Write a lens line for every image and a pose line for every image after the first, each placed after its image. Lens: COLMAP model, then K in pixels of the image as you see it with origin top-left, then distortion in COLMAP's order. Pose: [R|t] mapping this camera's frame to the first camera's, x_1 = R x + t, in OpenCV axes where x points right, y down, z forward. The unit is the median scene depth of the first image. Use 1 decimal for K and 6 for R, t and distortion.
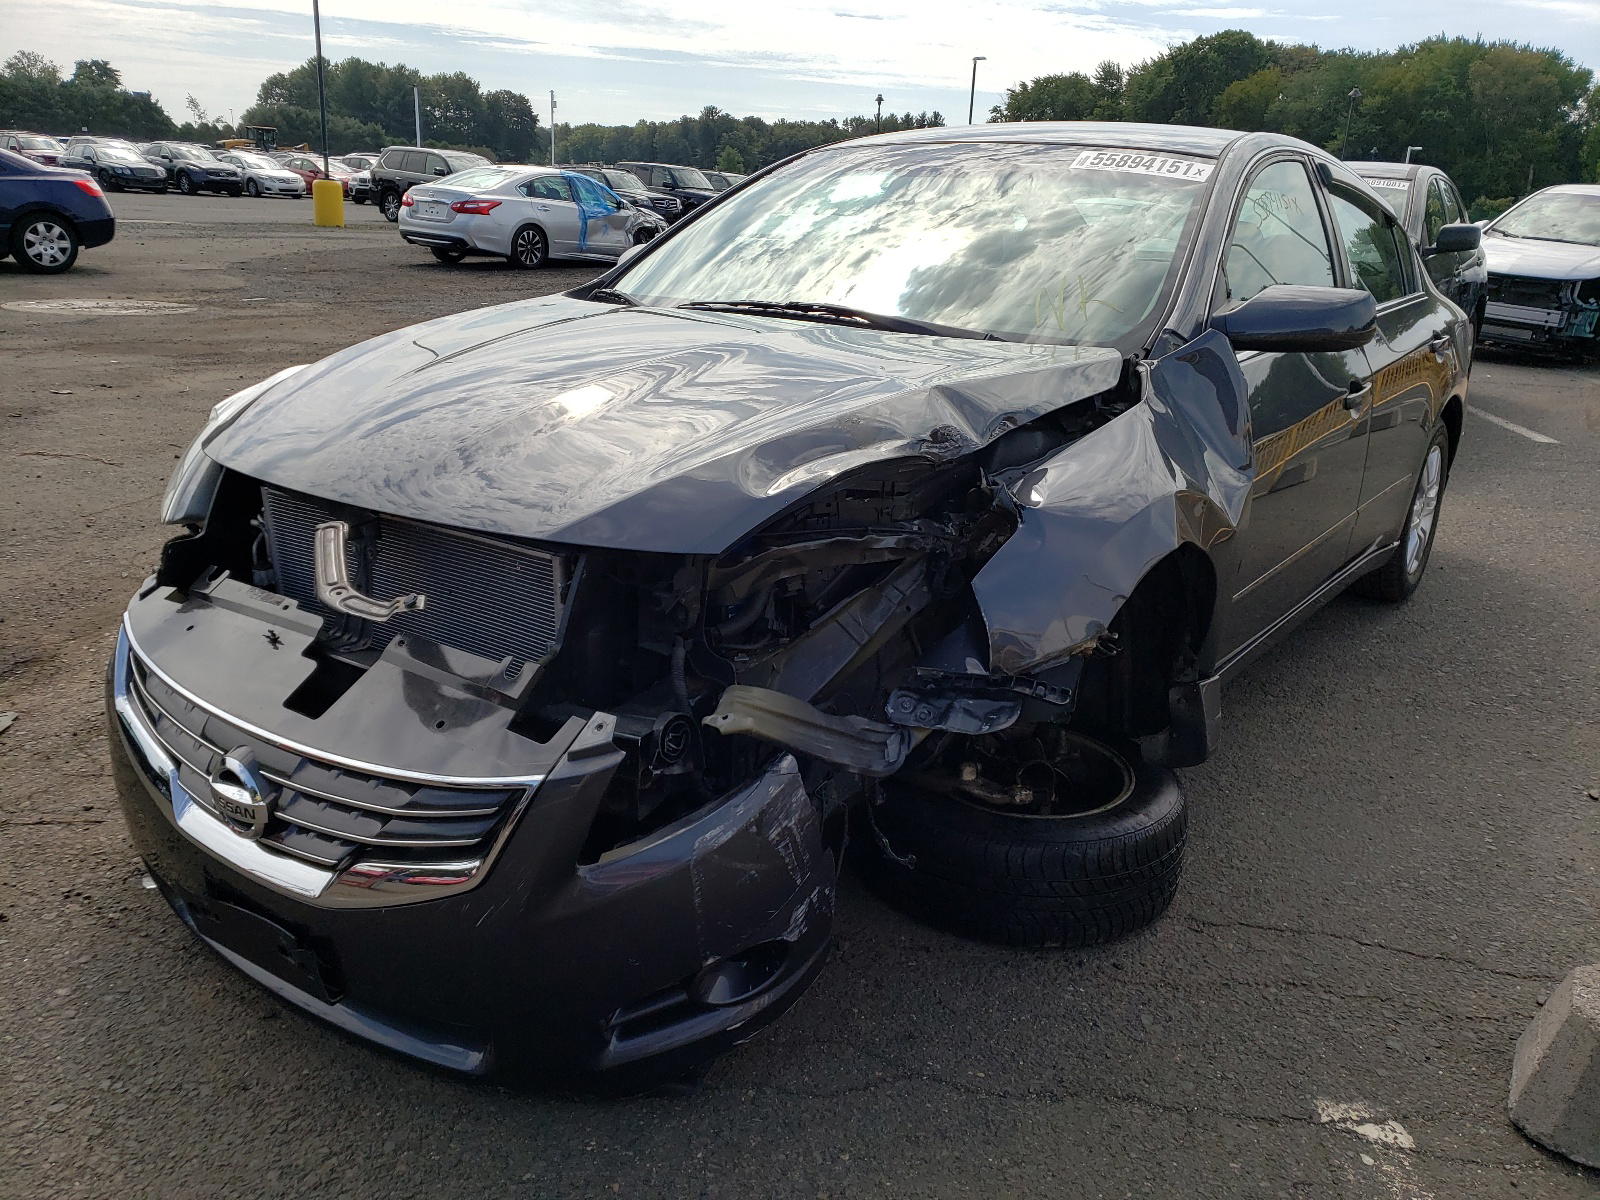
lens RADIAL K [[1323.9, 0, 799.9], [0, 1323.9, 618.2], [0, 0, 1]] dist [0.079483, -0.130273]
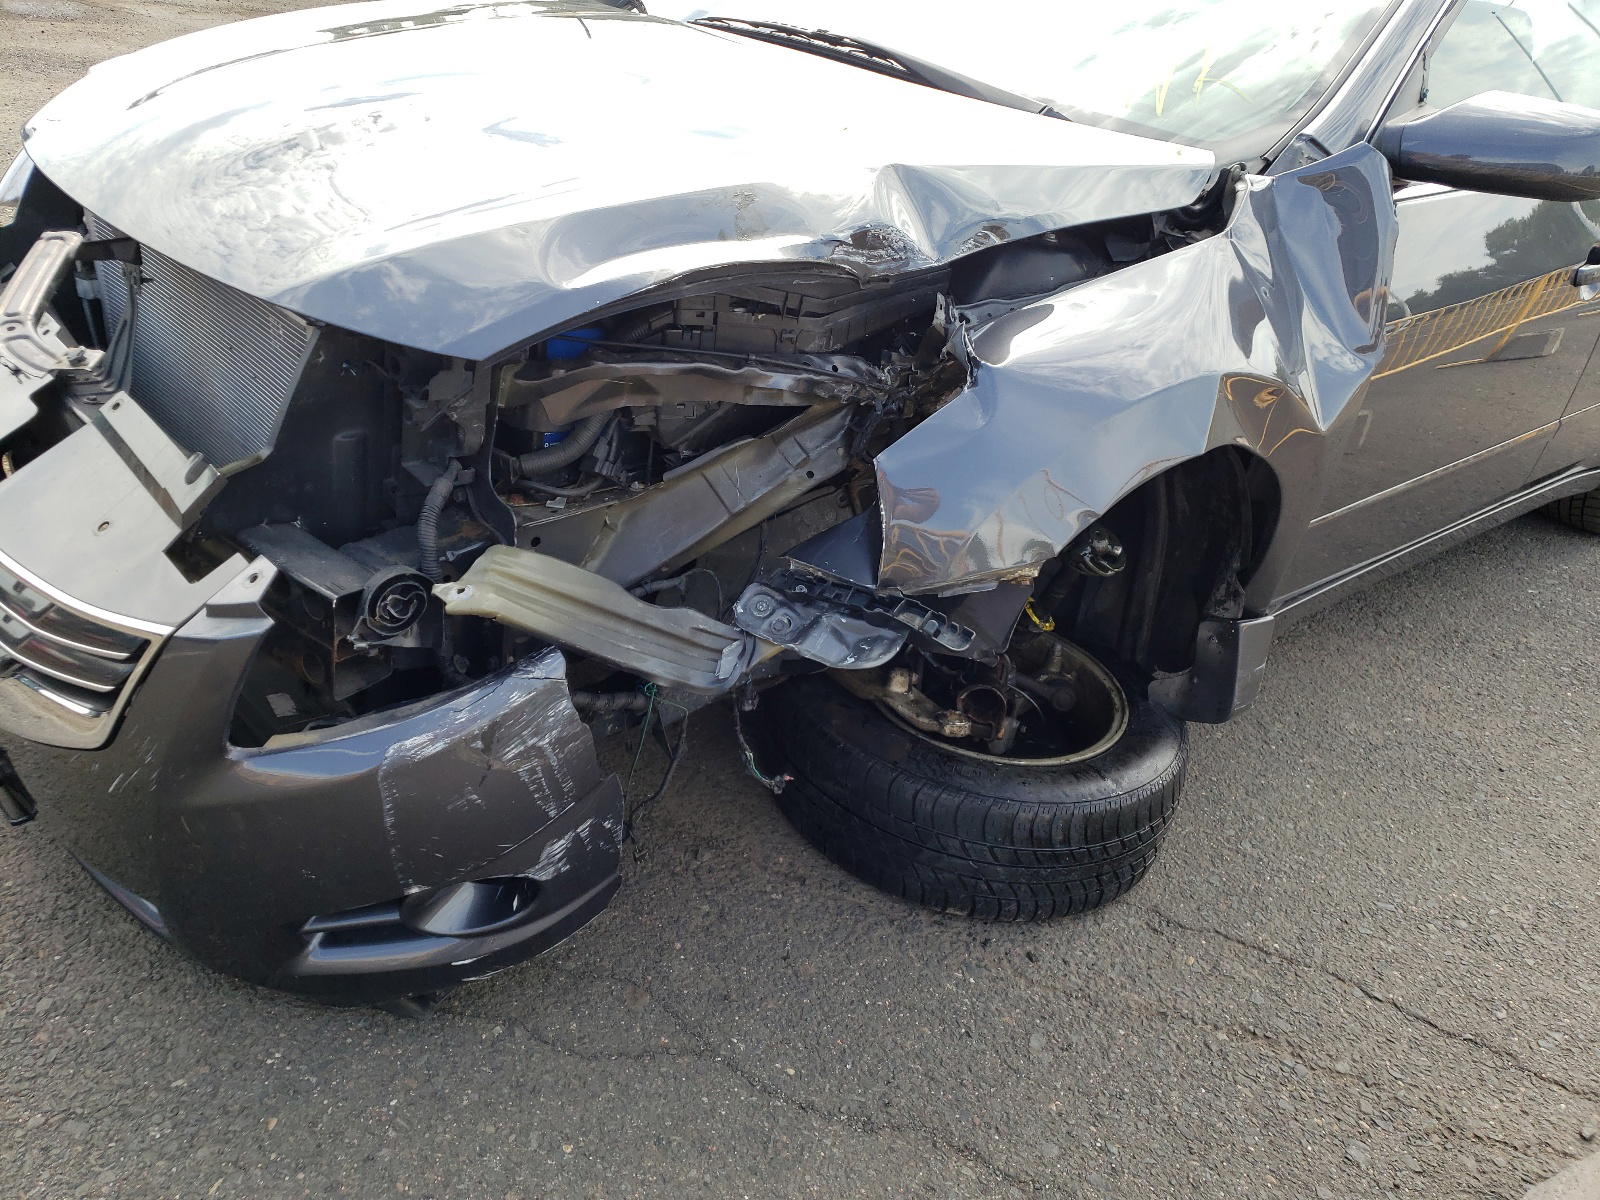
lens RADIAL K [[1221.3, 0, 800.0], [0, 1221.3, 600.0], [0, 0, 1]] dist [0.095638, -0.129644]
pose [[0.968021, 0.194664, -0.158246, 0.207095], [-0.164346, 0.968661, 0.186244, -0.068050], [0.189541, -0.154281, 0.969676, 0.339963]]
